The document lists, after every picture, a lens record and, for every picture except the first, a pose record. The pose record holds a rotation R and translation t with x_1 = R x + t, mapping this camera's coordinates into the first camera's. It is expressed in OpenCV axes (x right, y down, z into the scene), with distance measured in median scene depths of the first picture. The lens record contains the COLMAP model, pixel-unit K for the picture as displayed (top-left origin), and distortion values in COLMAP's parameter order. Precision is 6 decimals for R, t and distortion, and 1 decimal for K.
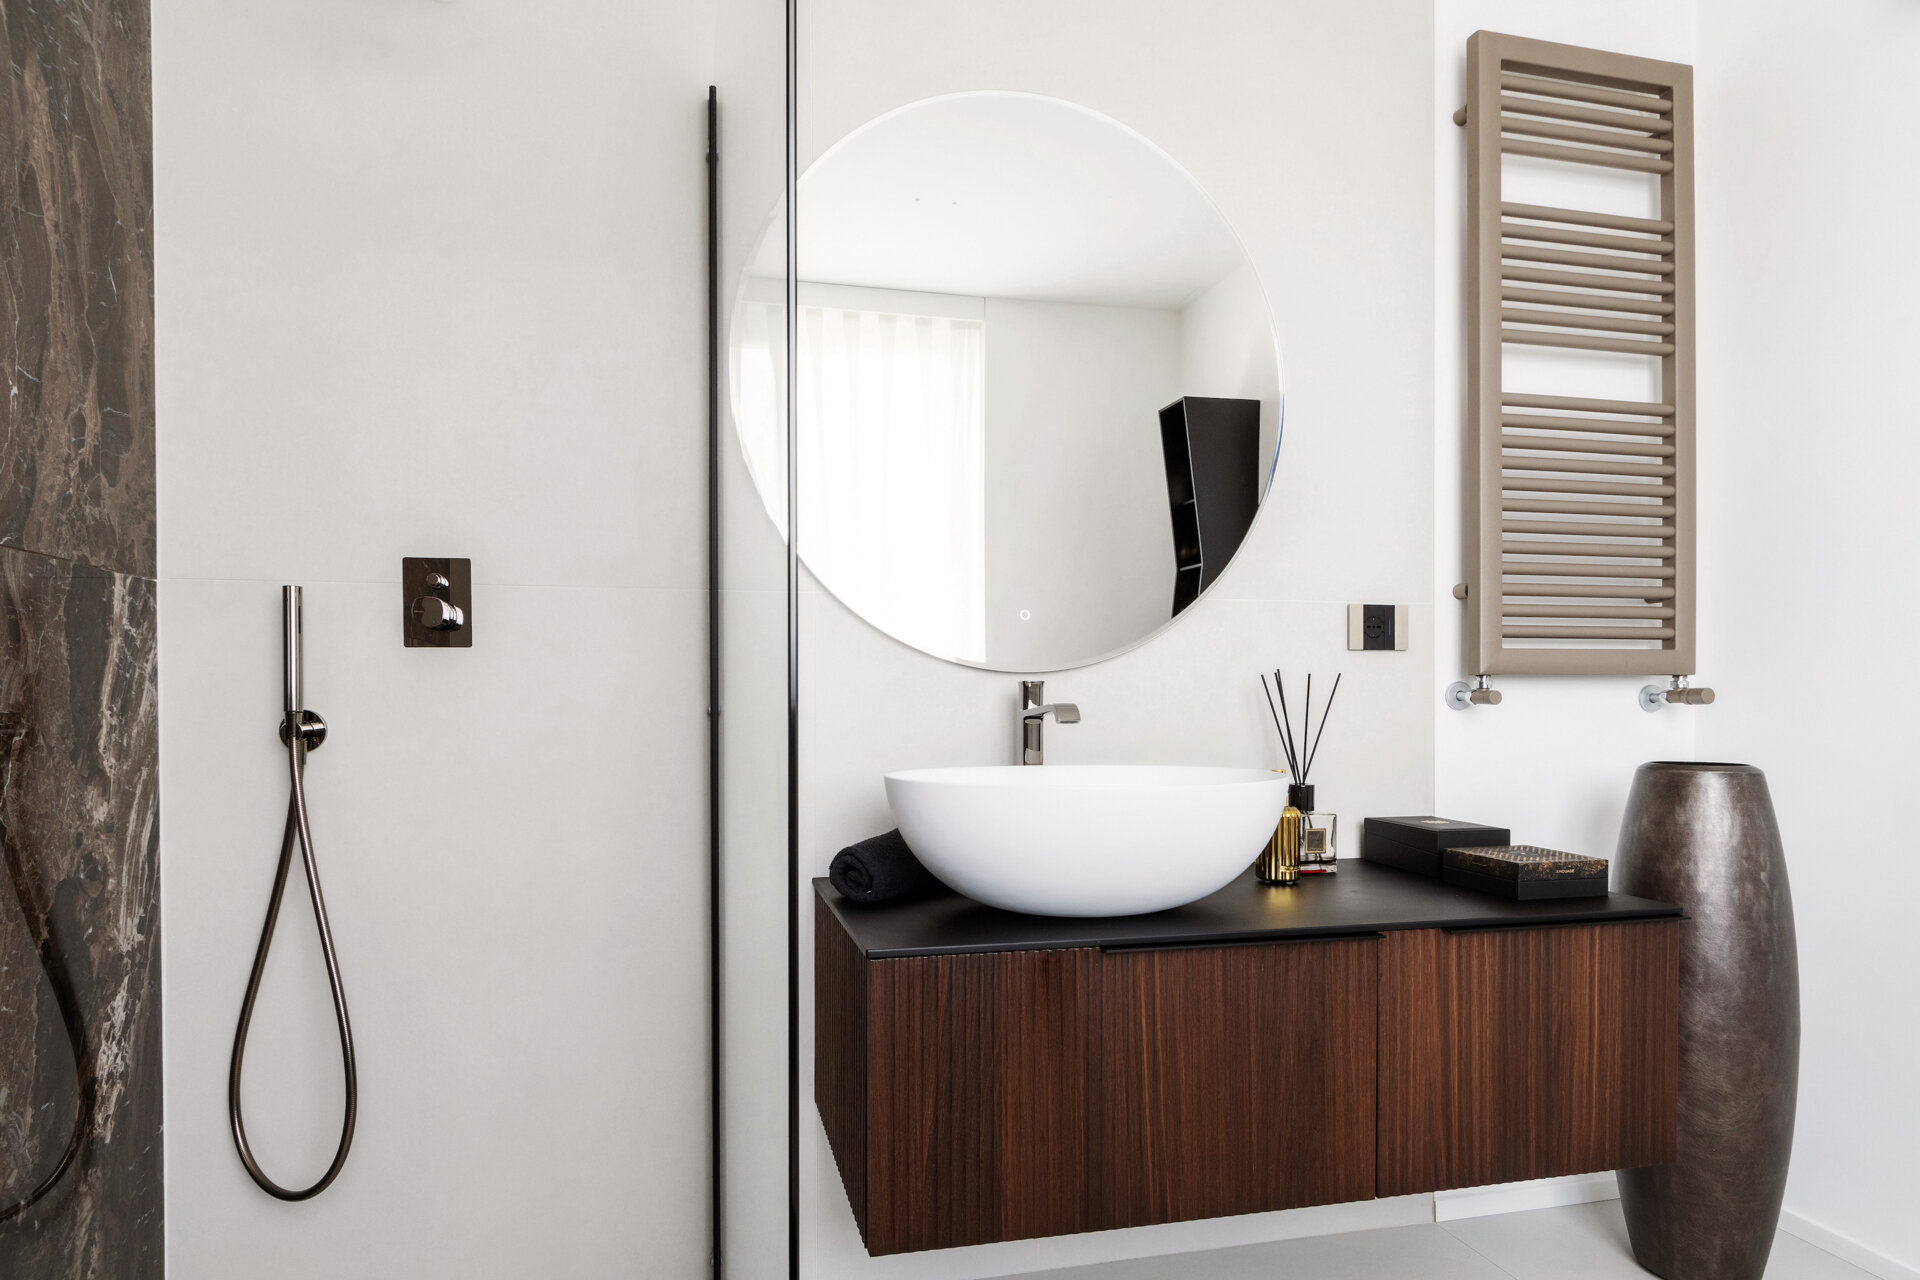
lens RADIAL K [[1037.4, 0, 986.1], [0, 1037.4, 686.3], [0, 0, 1]] dist [-0.002132, 0.002144]
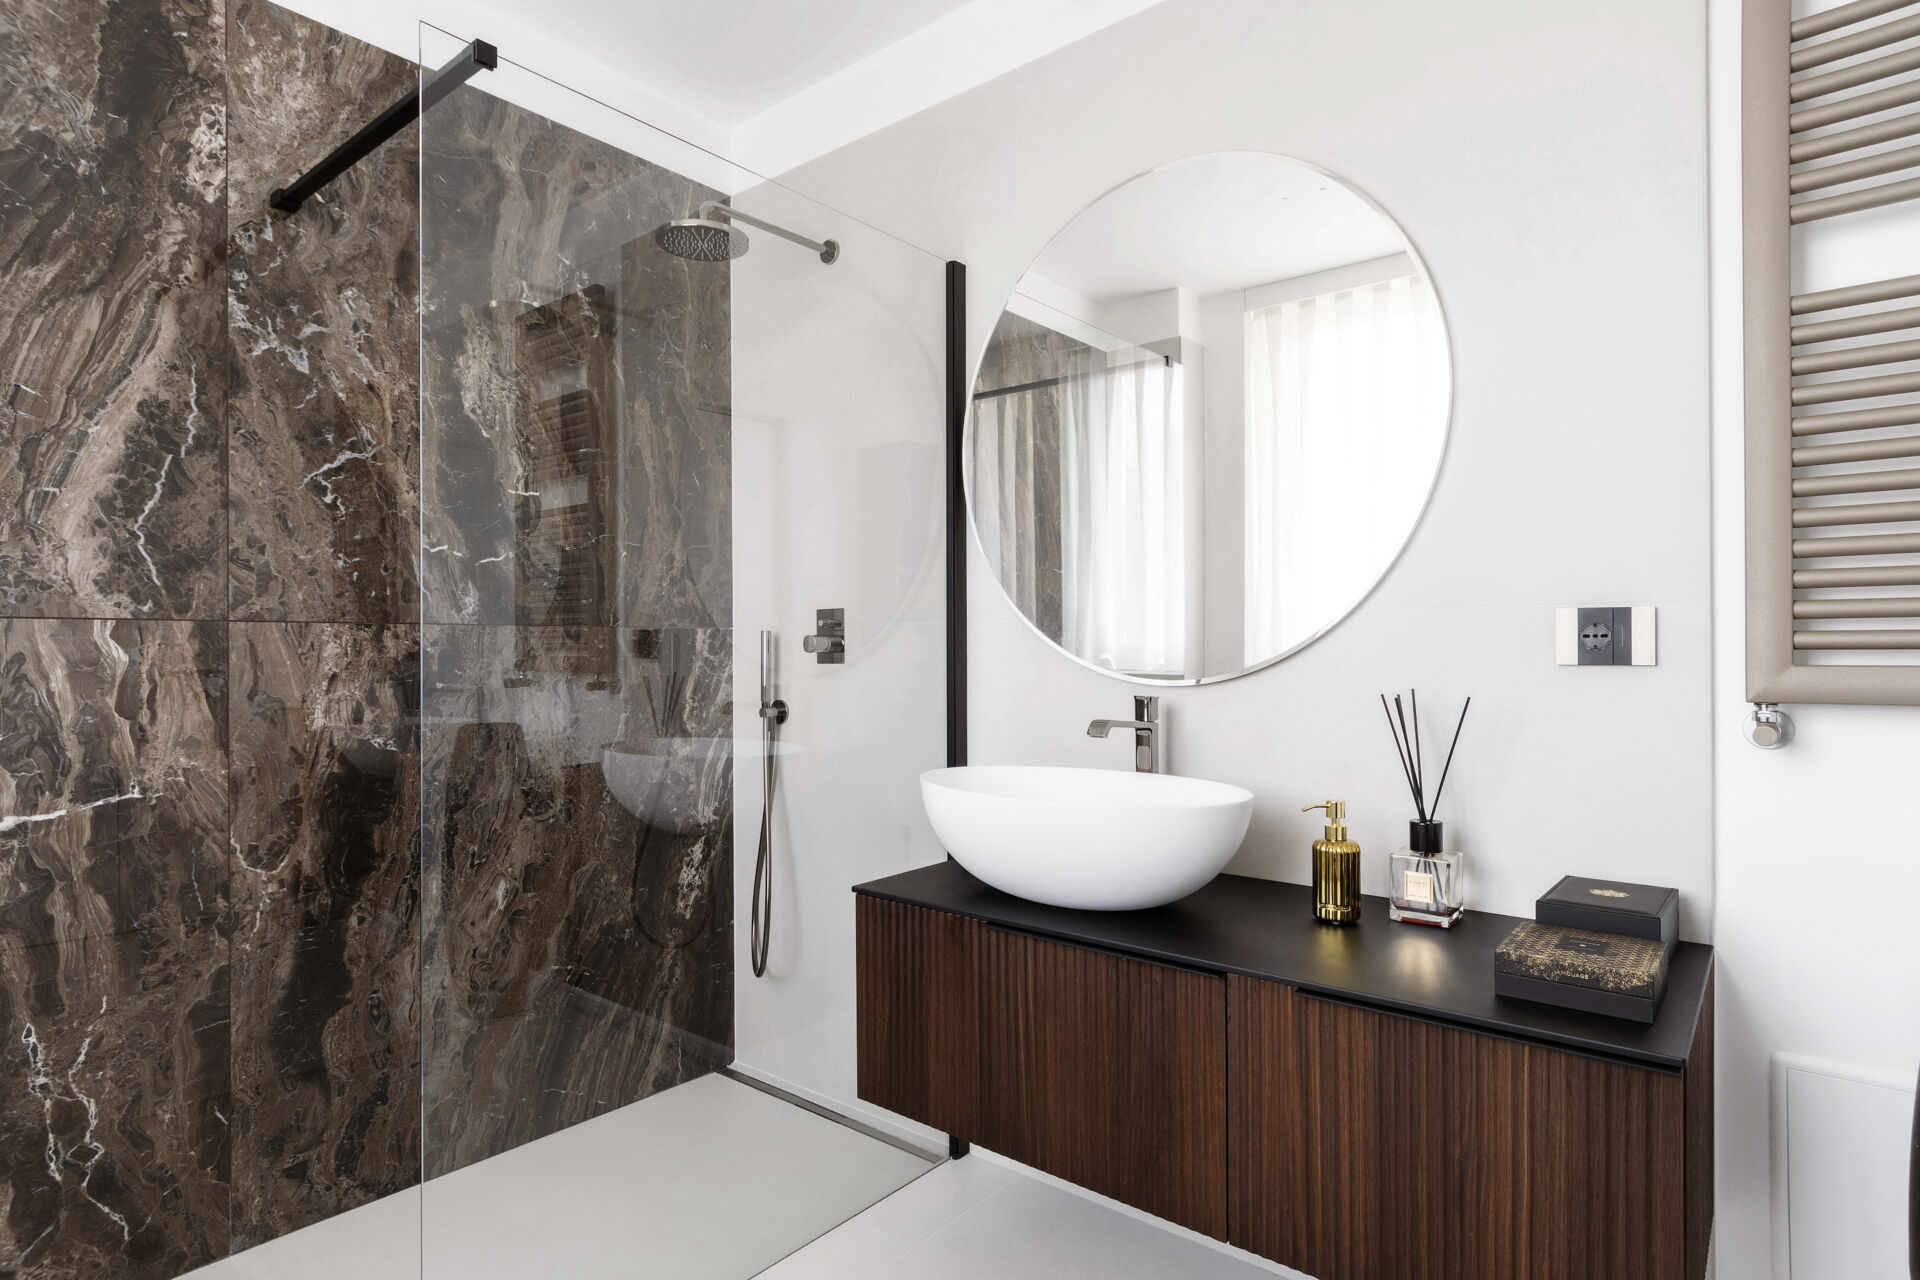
lens RADIAL K [[1037.4, 0, 963.9], [0, 1037.4, 628.7], [0, 0, 1]] dist [-0.002132, 0.002144]
pose [[0.613532, -0.014692, -0.789533, 0.981350], [0.006454, 0.999887, -0.013592, -0.077166], [0.789644, 0.003244, 0.613557, 0.188369]]
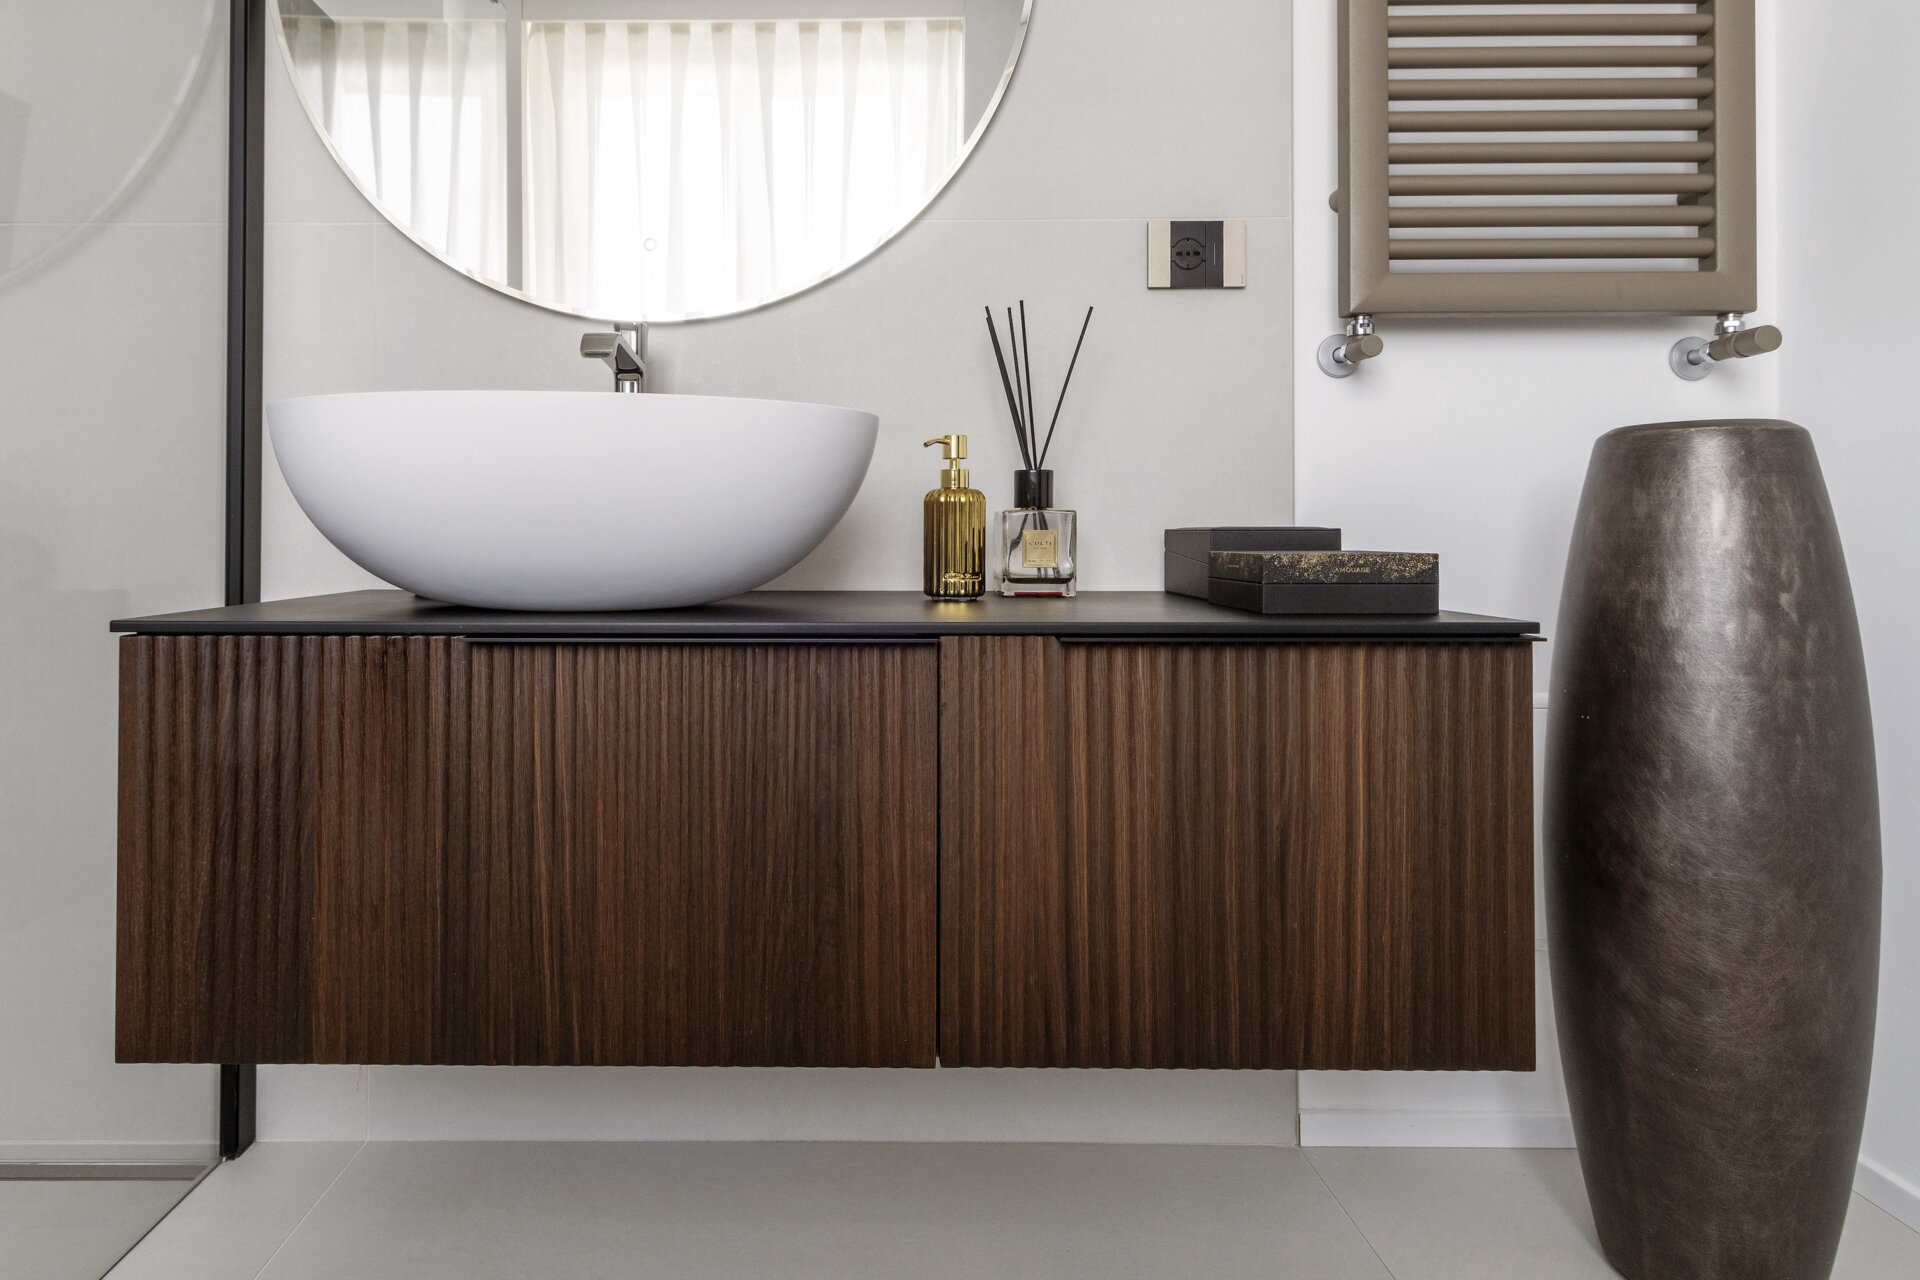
lens RADIAL K [[1130.8, 0, 887.6], [0, 1130.8, 486.9], [0, 0, 1]] dist [0.021289, -0.006847]
pose [[0.972446, -0.010554, -0.232888, 0.494118], [0.006238, 0.999795, -0.019261, 0.154761], [0.233044, 0.017277, 0.972313, 0.315024]]
